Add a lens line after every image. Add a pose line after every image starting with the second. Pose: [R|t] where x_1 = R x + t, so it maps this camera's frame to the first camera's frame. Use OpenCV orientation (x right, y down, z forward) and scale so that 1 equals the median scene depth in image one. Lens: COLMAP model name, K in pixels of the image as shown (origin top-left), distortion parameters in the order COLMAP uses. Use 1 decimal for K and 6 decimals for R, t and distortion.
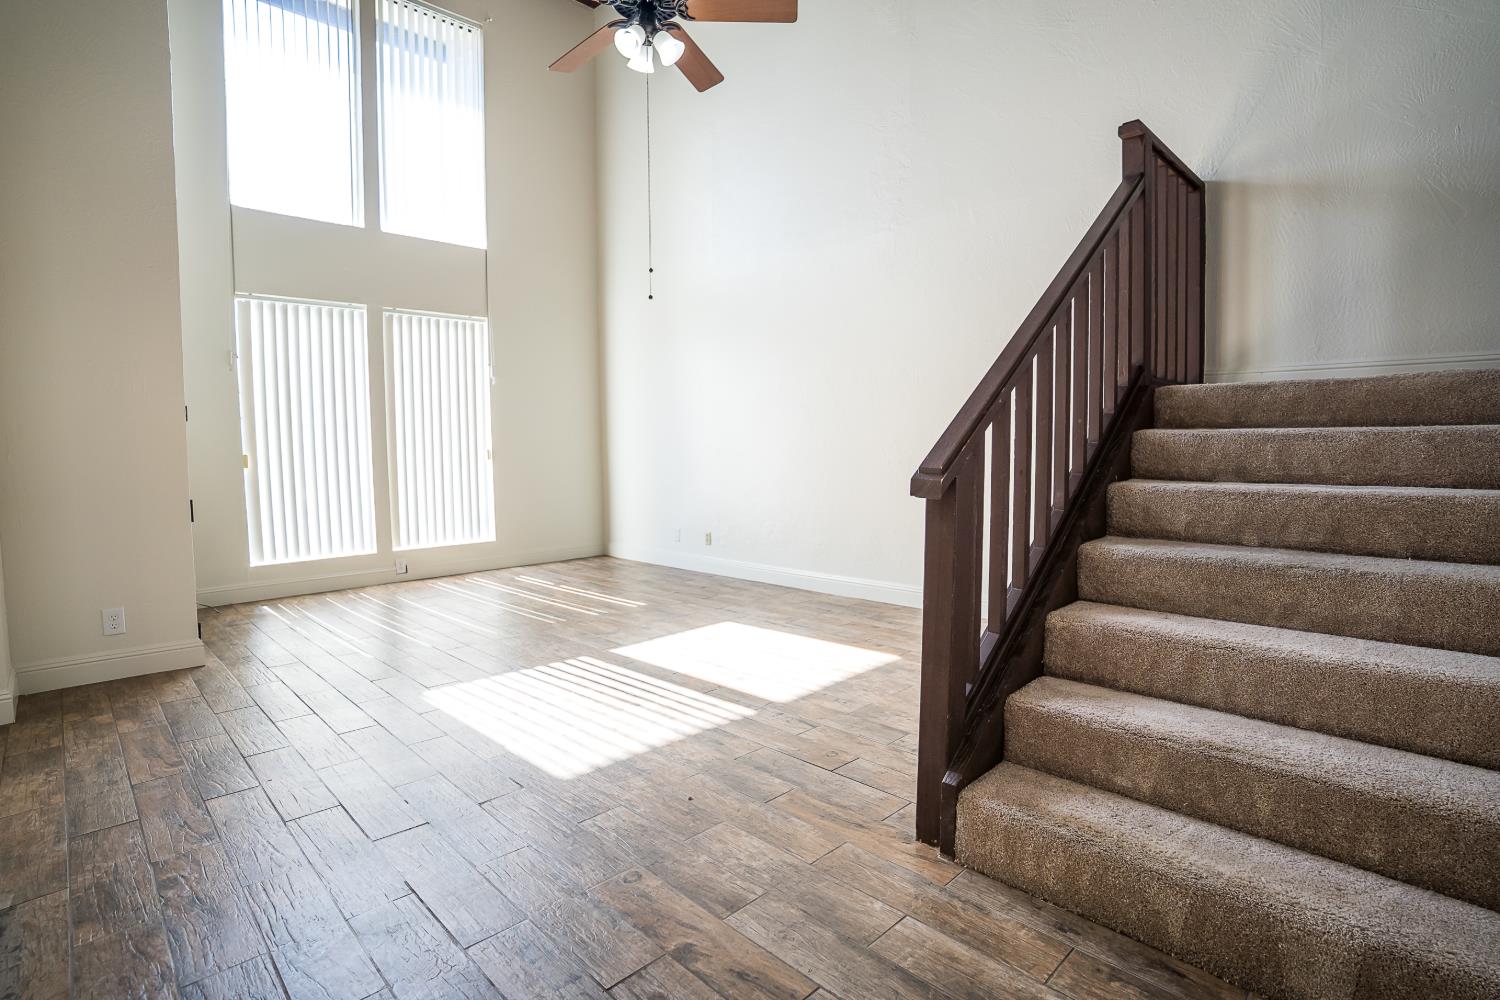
lens RADIAL K [[752.1, 0, 752.8], [0, 752.1, 494.1], [0, 0, 1]] dist [-0.080082, 0.038913]
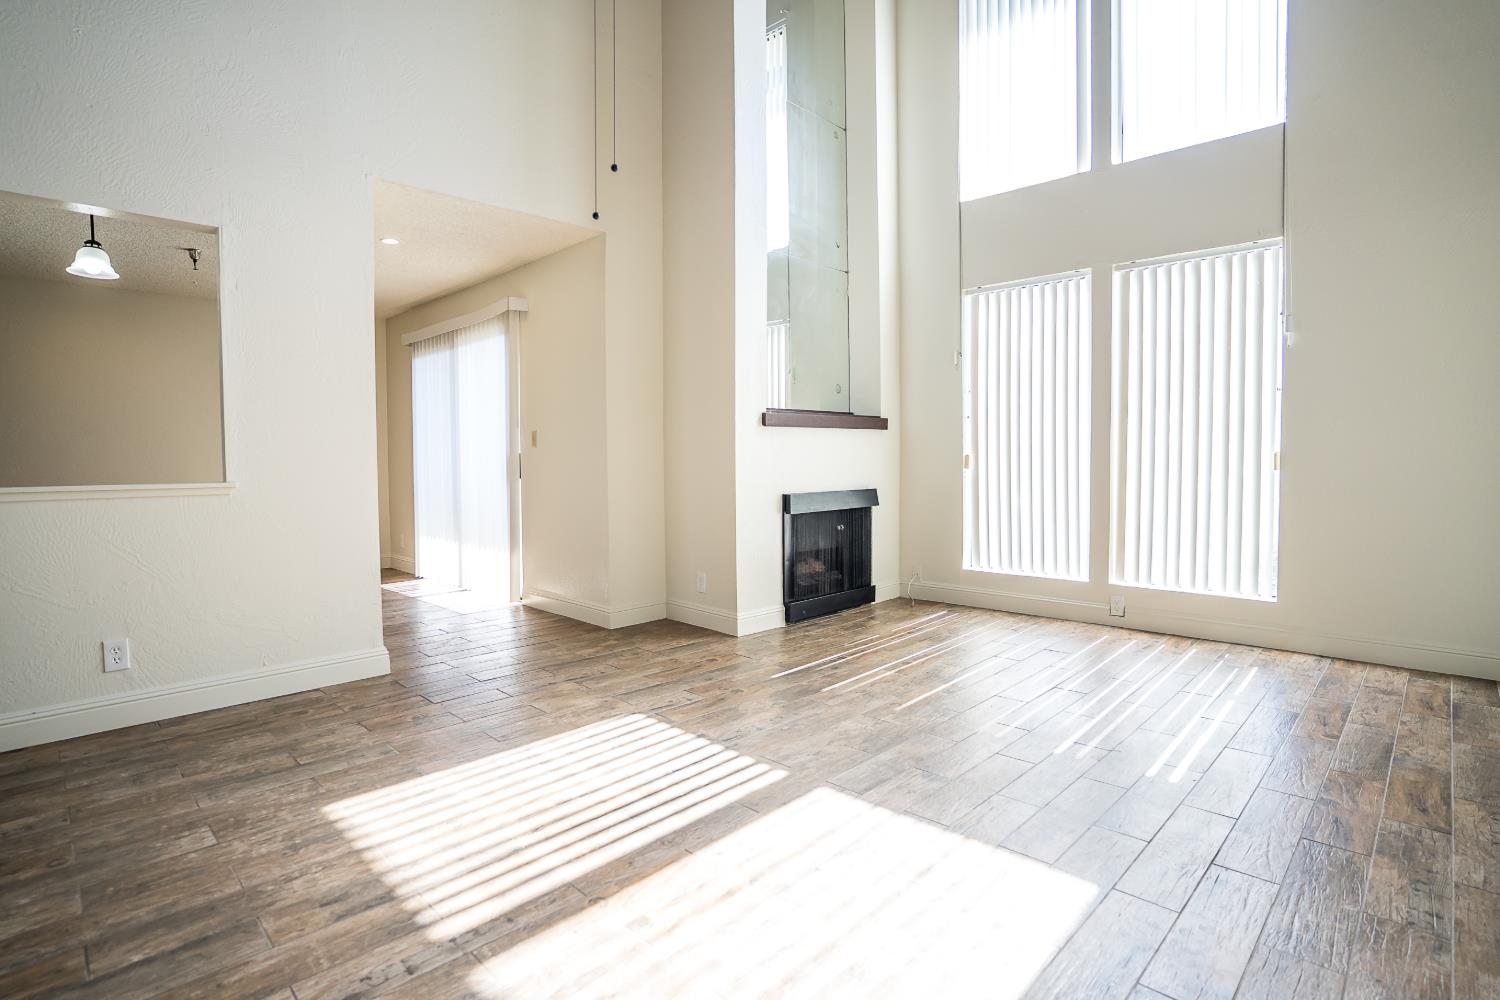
lens RADIAL K [[752.1, 0, 752.8], [0, 752.1, 494.1], [0, 0, 1]] dist [-0.080082, 0.038913]
pose [[0.005668, 0.065474, -0.997838, 0.433183], [-0.057144, 0.996245, 0.065045, -0.071405], [0.998350, 0.056652, 0.009388, 1.002867]]
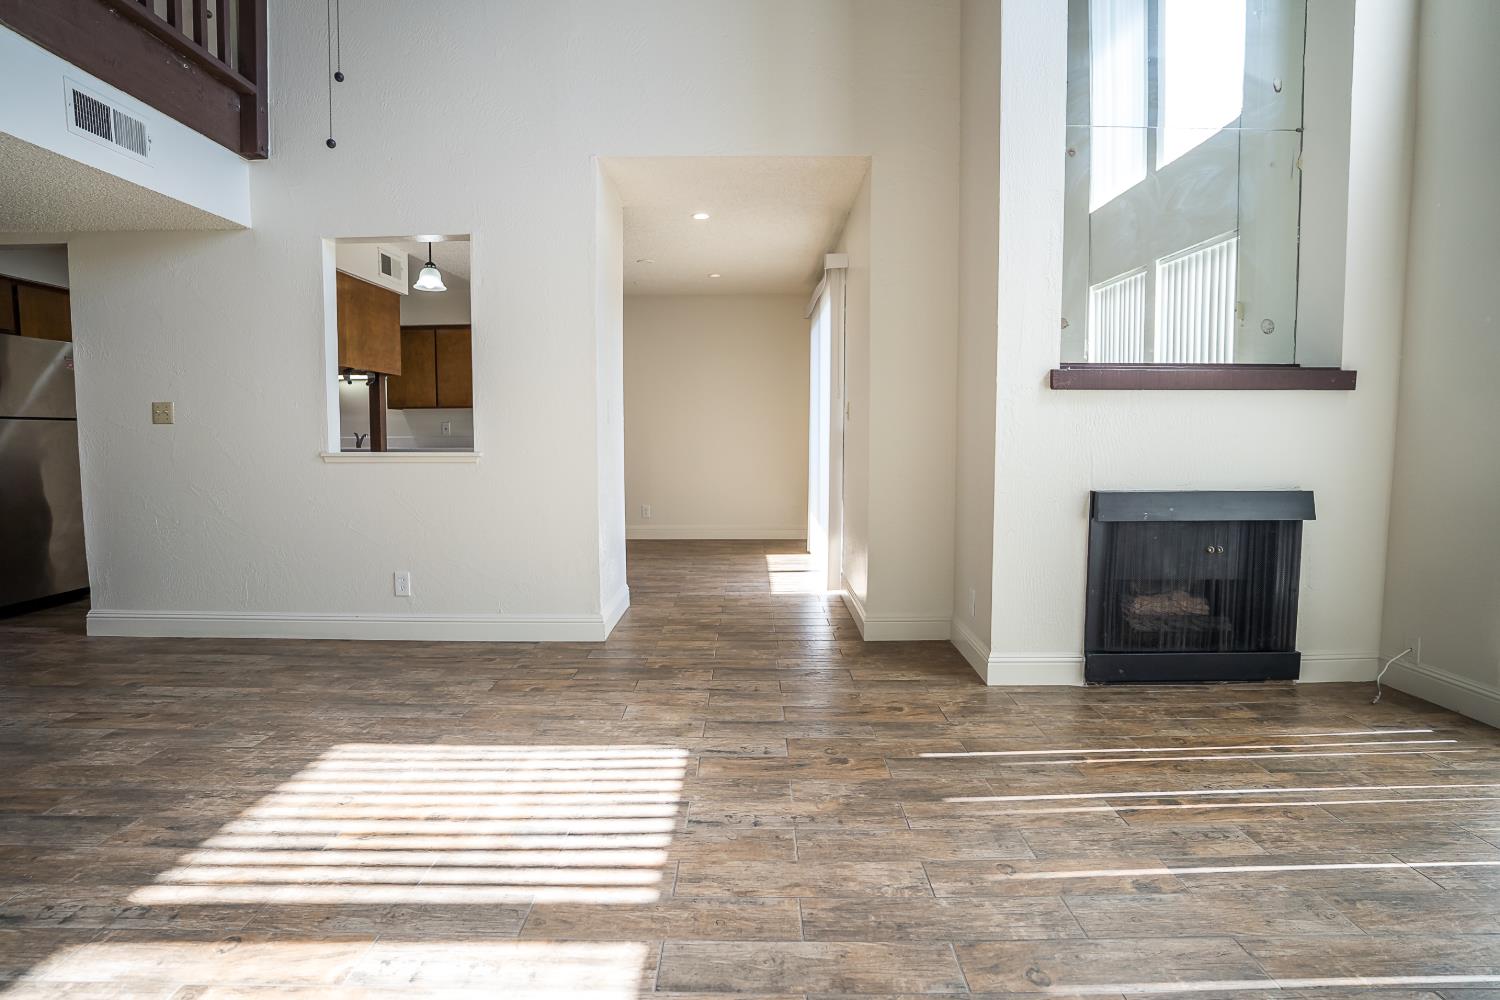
lens RADIAL K [[760.3, 0, 748.9], [0, 760.3, 490.0], [0, 0, 1]] dist [-0.079457, 0.040038]
pose [[-0.713871, 0.064004, -0.697346, 0.026240], [-0.034341, 0.991417, 0.126149, -0.085692], [0.699435, 0.114002, -0.705545, 1.396696]]
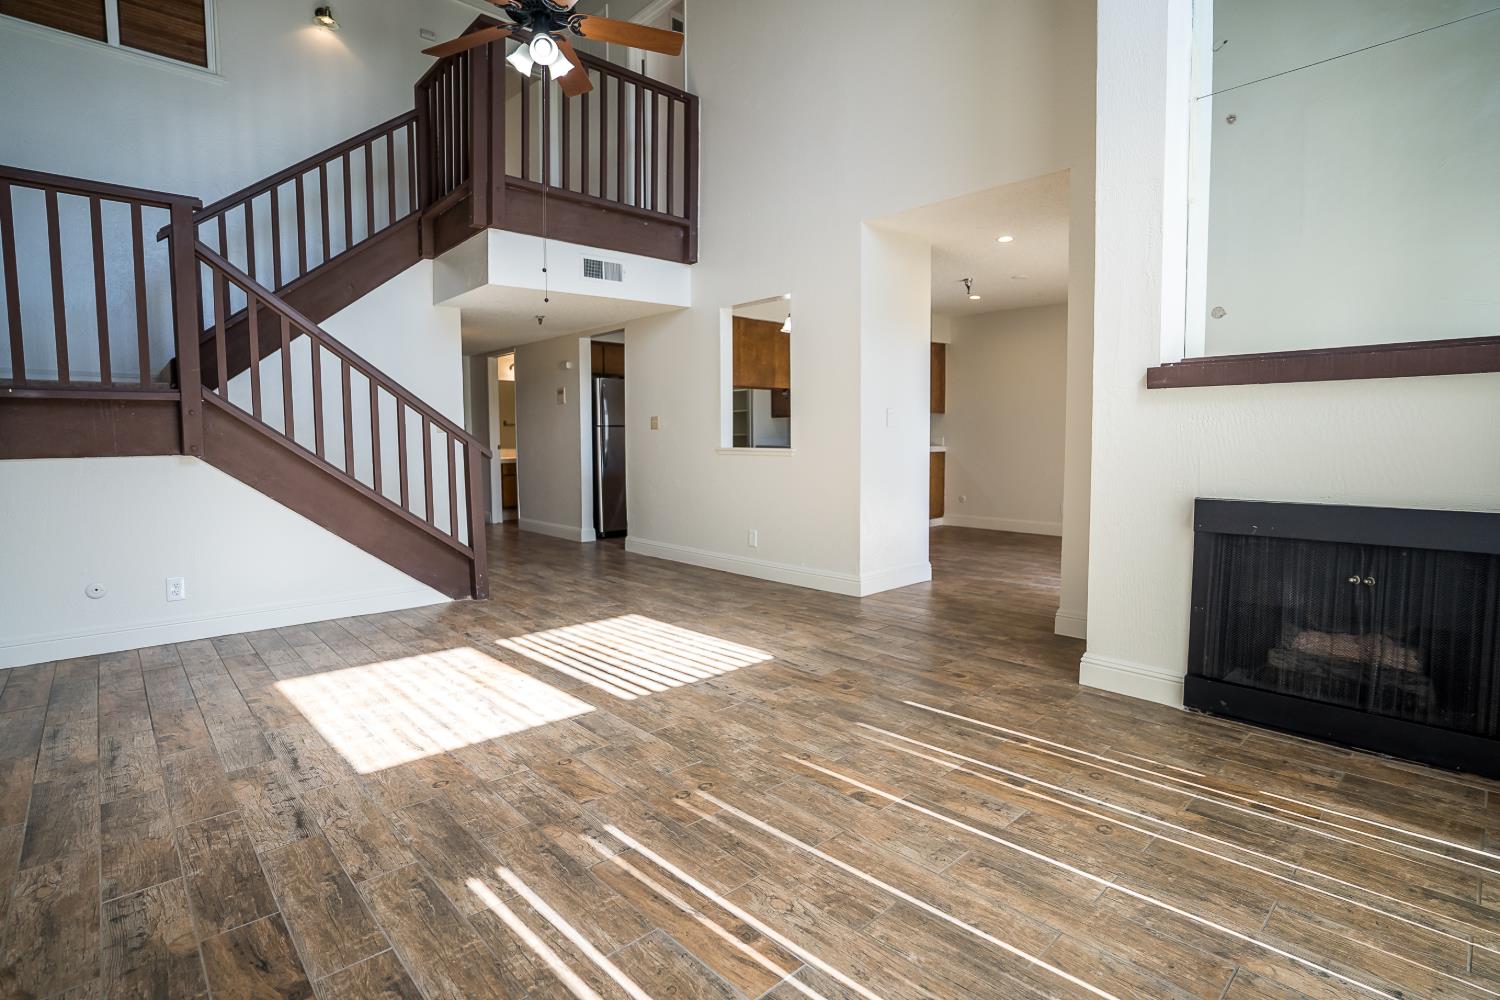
lens RADIAL K [[737.9, 0, 741.7], [0, 737.9, 497.2], [0, 0, 1]] dist [-0.085770, 0.043947]
pose [[-0.998656, 0.015659, 0.049415, -0.409773], [0.022706, 0.989106, 0.145441, -0.110533], [-0.046599, 0.146367, -0.988132, 1.826123]]
